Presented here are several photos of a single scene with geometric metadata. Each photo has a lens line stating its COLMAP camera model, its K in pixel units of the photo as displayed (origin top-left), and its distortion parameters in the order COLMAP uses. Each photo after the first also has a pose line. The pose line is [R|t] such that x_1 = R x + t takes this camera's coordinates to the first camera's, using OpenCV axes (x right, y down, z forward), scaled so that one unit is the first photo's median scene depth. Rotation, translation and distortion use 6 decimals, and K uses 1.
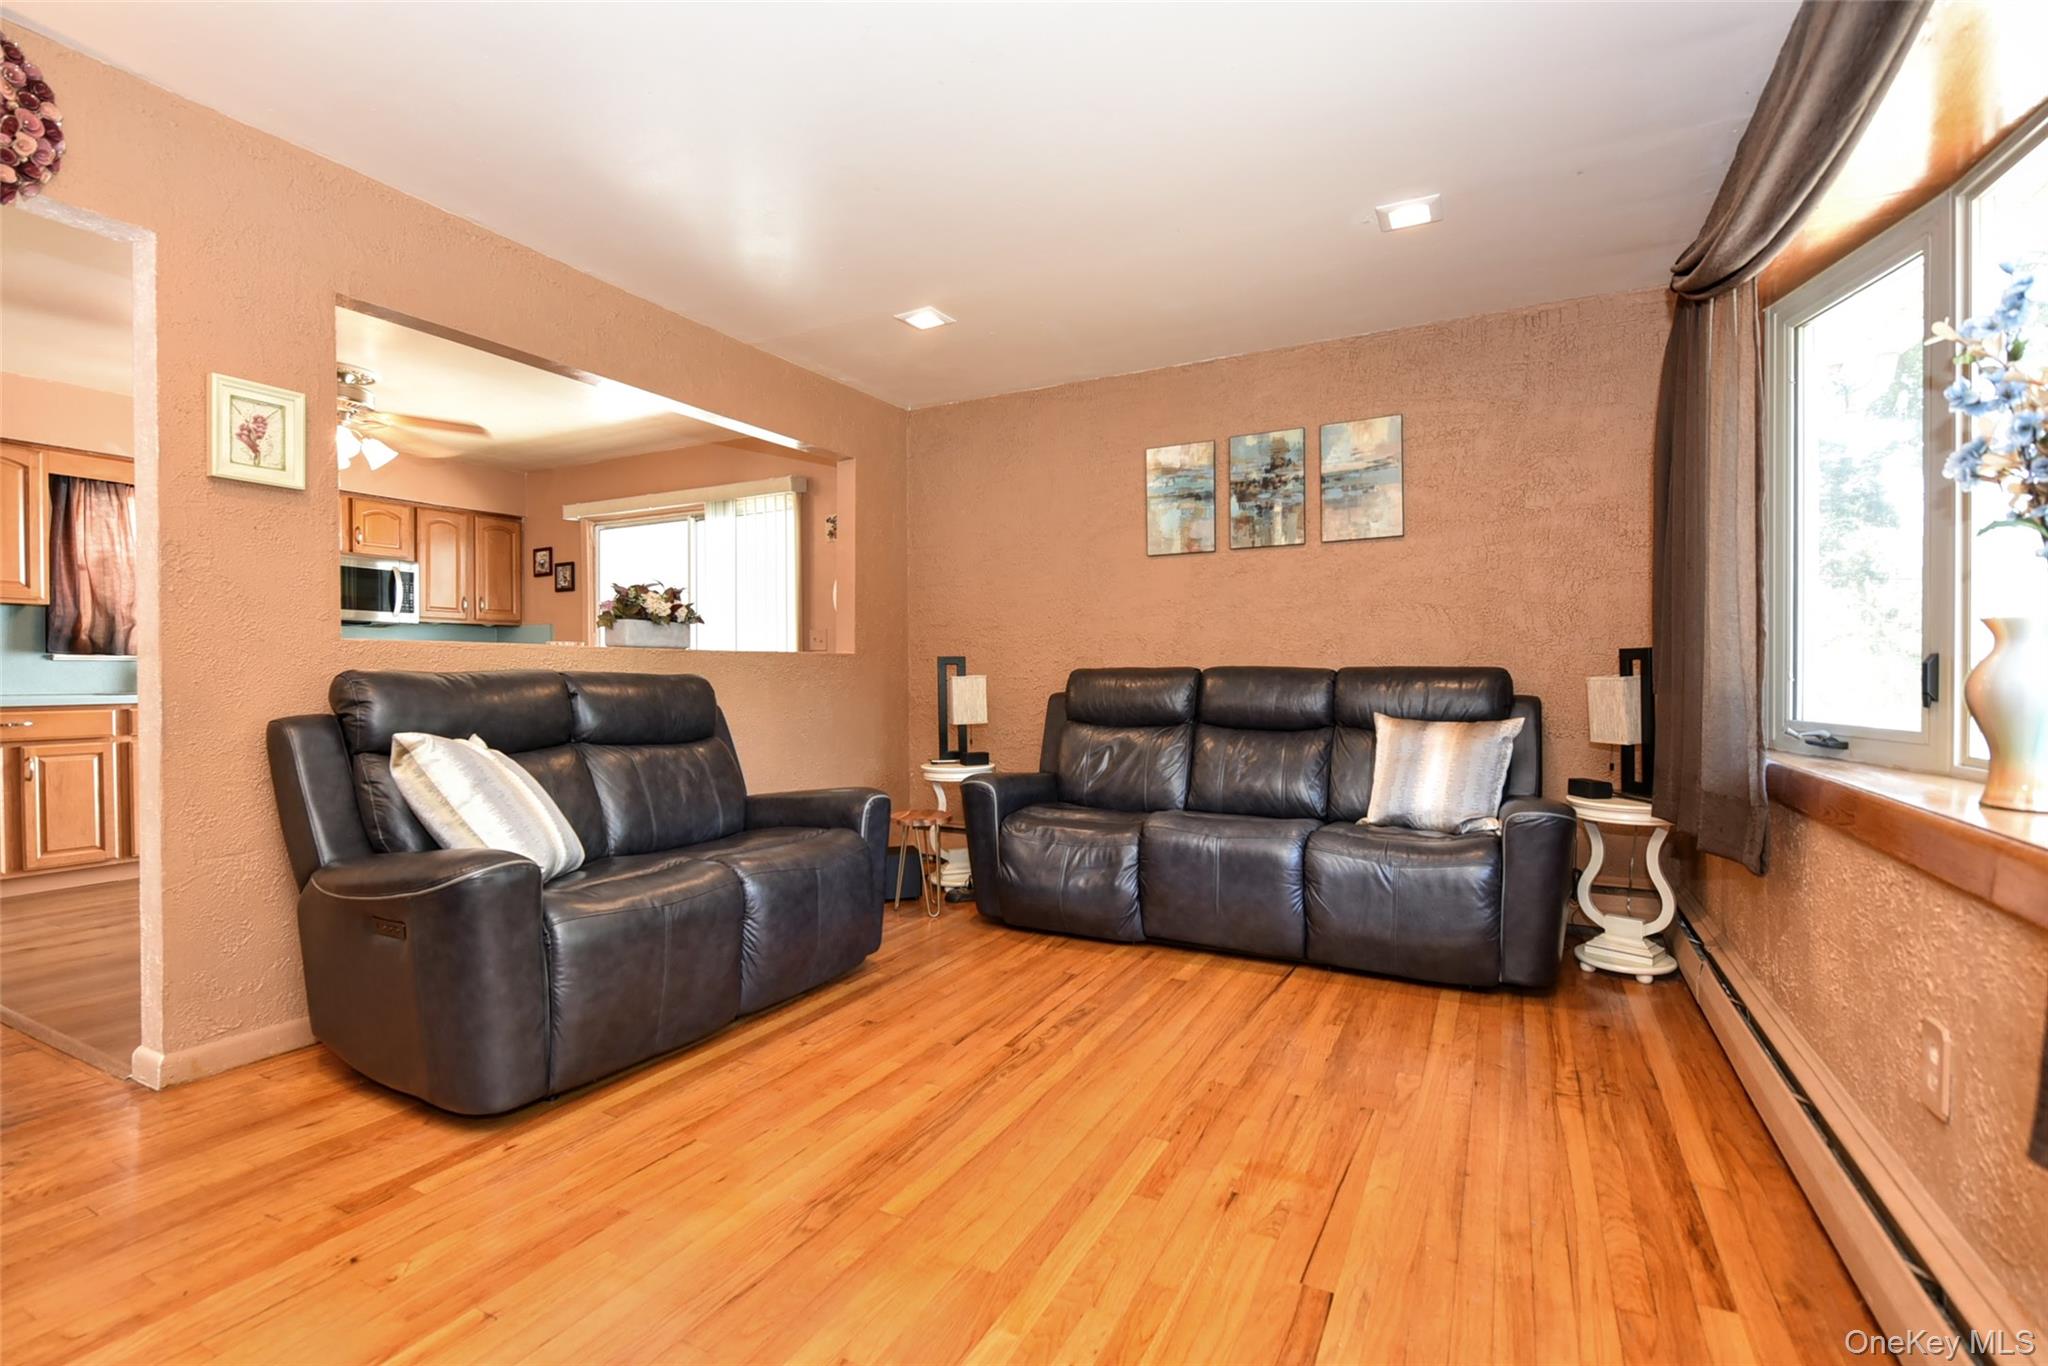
lens RADIAL K [[932.1, 0, 1018.3], [0, 932.1, 677.1], [0, 0, 1]] dist [0.000558, 0.000030]
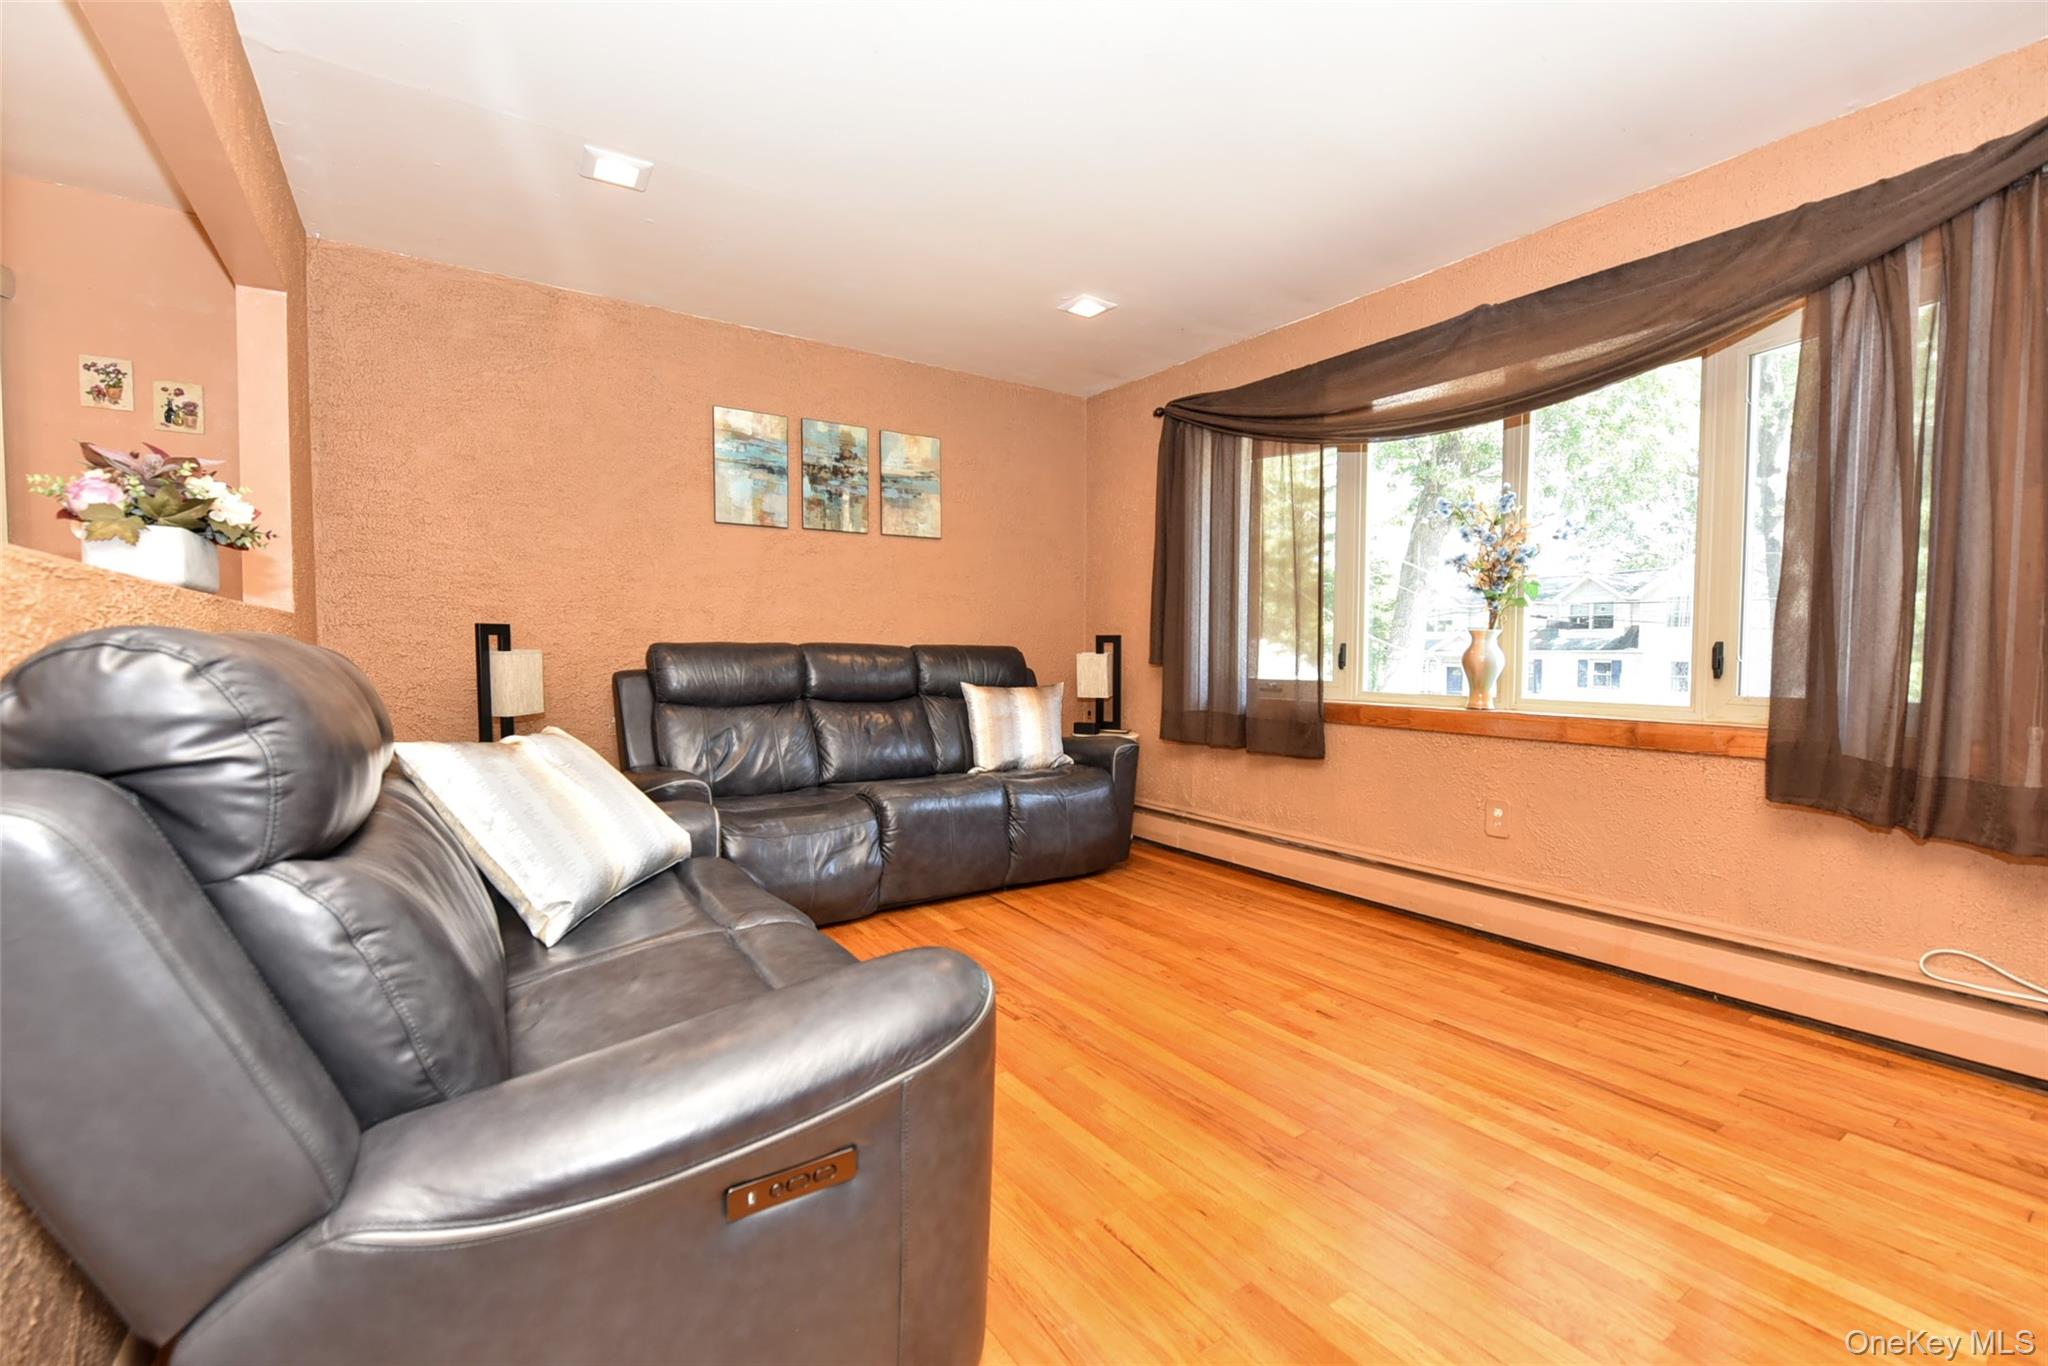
lens RADIAL K [[850.0, 0, 1022.1], [0, 850.0, 686.4], [0, 0, 1]] dist [-0.007427, 0.000068]
pose [[0.469308, -0.032319, 0.882443, -0.508152], [-0.003796, 0.999247, 0.038615, -0.000577], [-0.883026, -0.021472, 0.468832, 0.358268]]
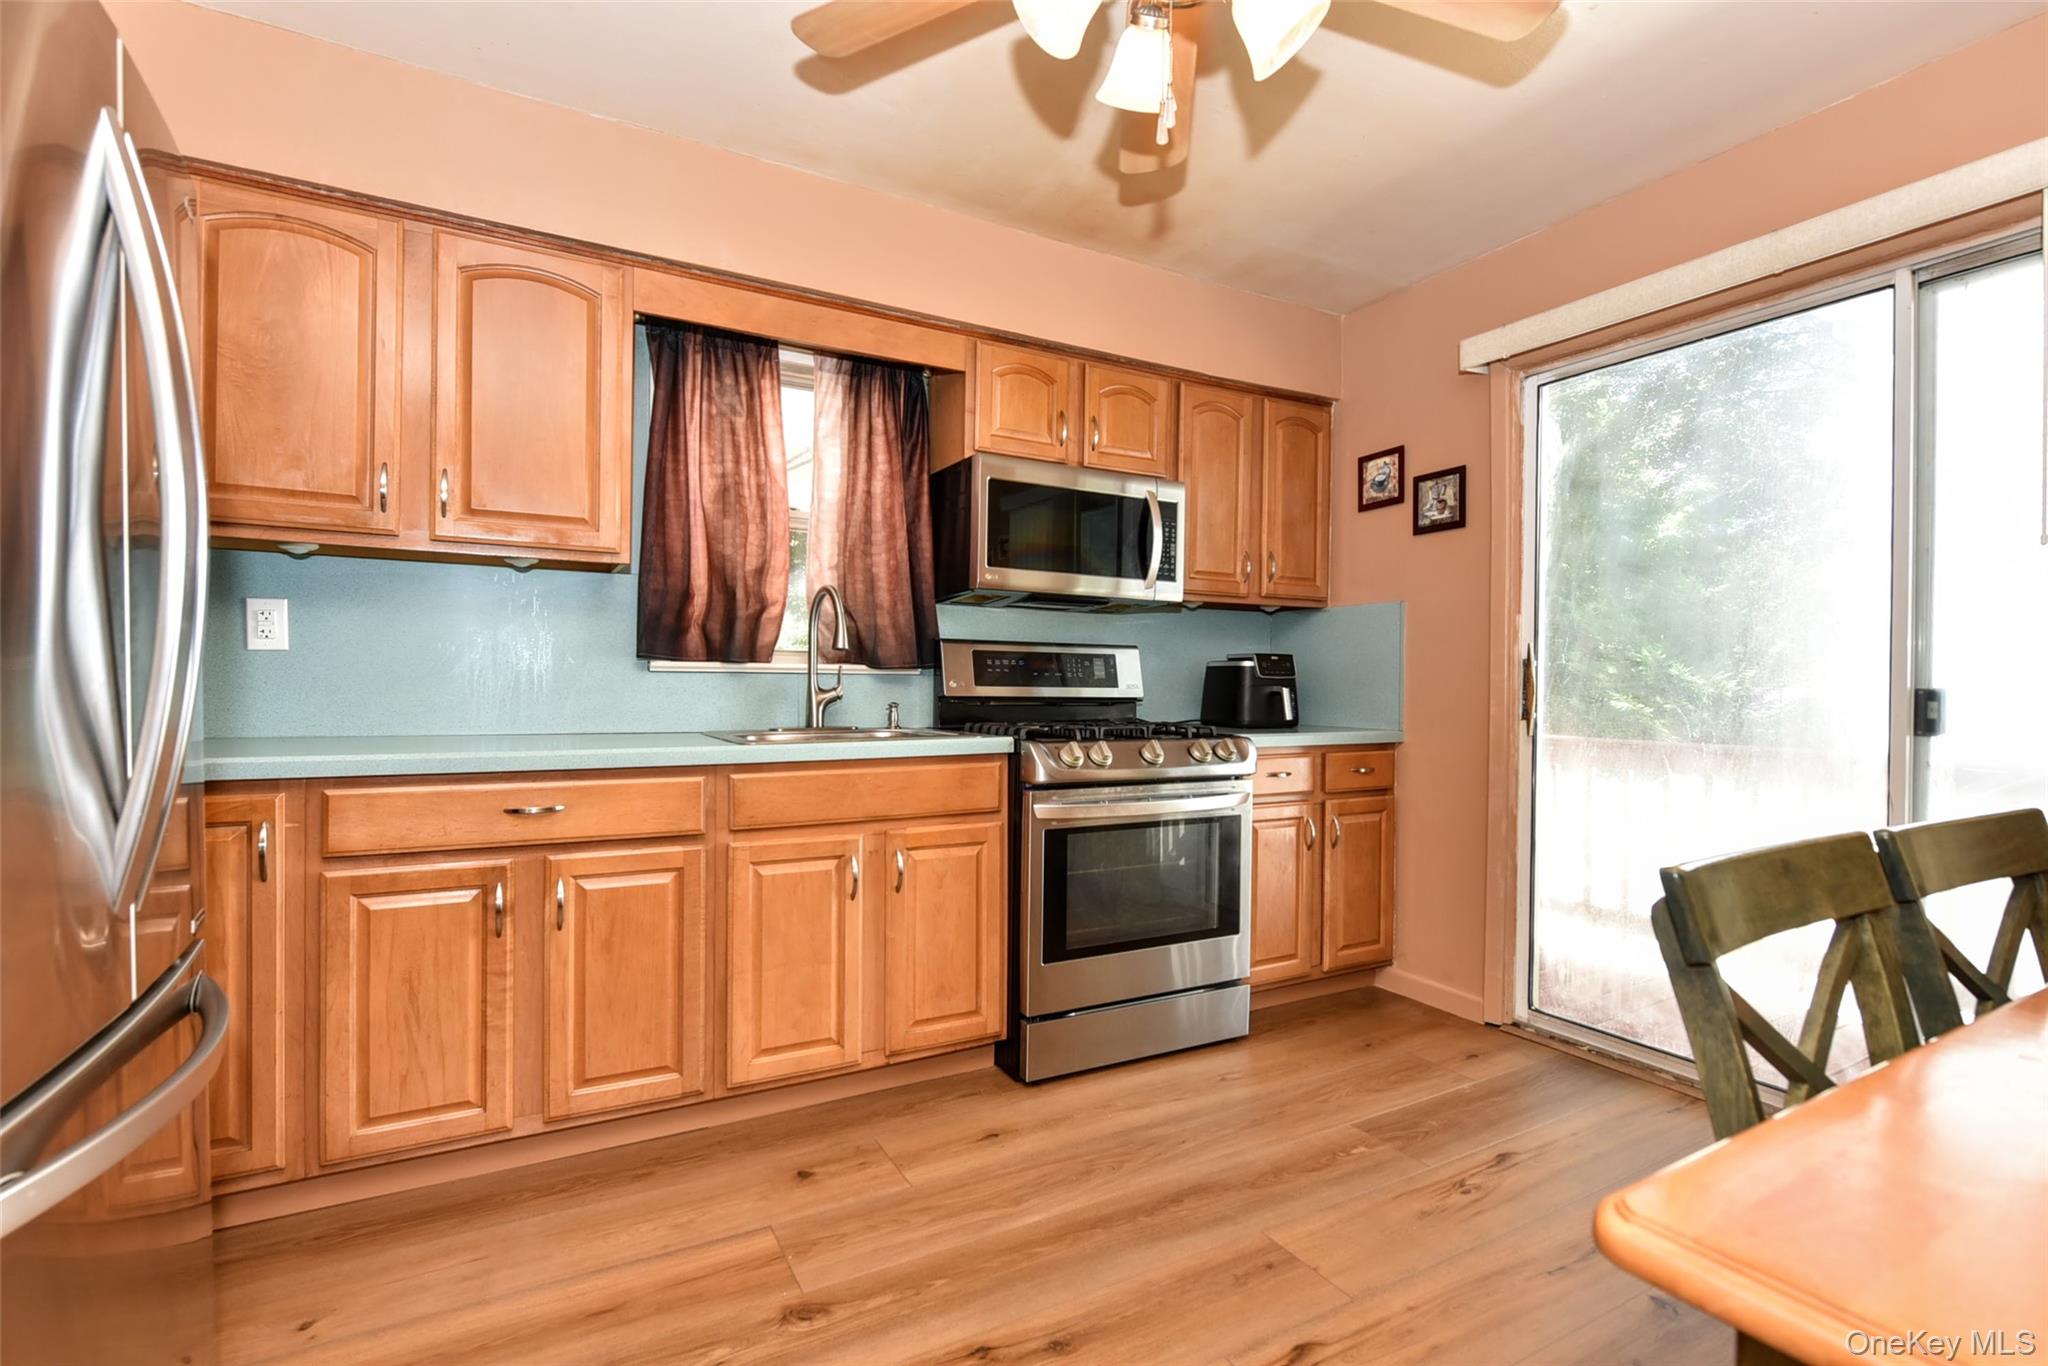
lens RADIAL K [[932.1, 0, 1003.5], [0, 932.1, 689.9], [0, 0, 1]] dist [0.000558, 0.000030]
pose [[0.822467, 0.010158, -0.568723, -0.624557], [-0.013551, 0.999907, -0.001736, -0.010304], [0.568652, 0.009135, 0.822527, 0.755704]]
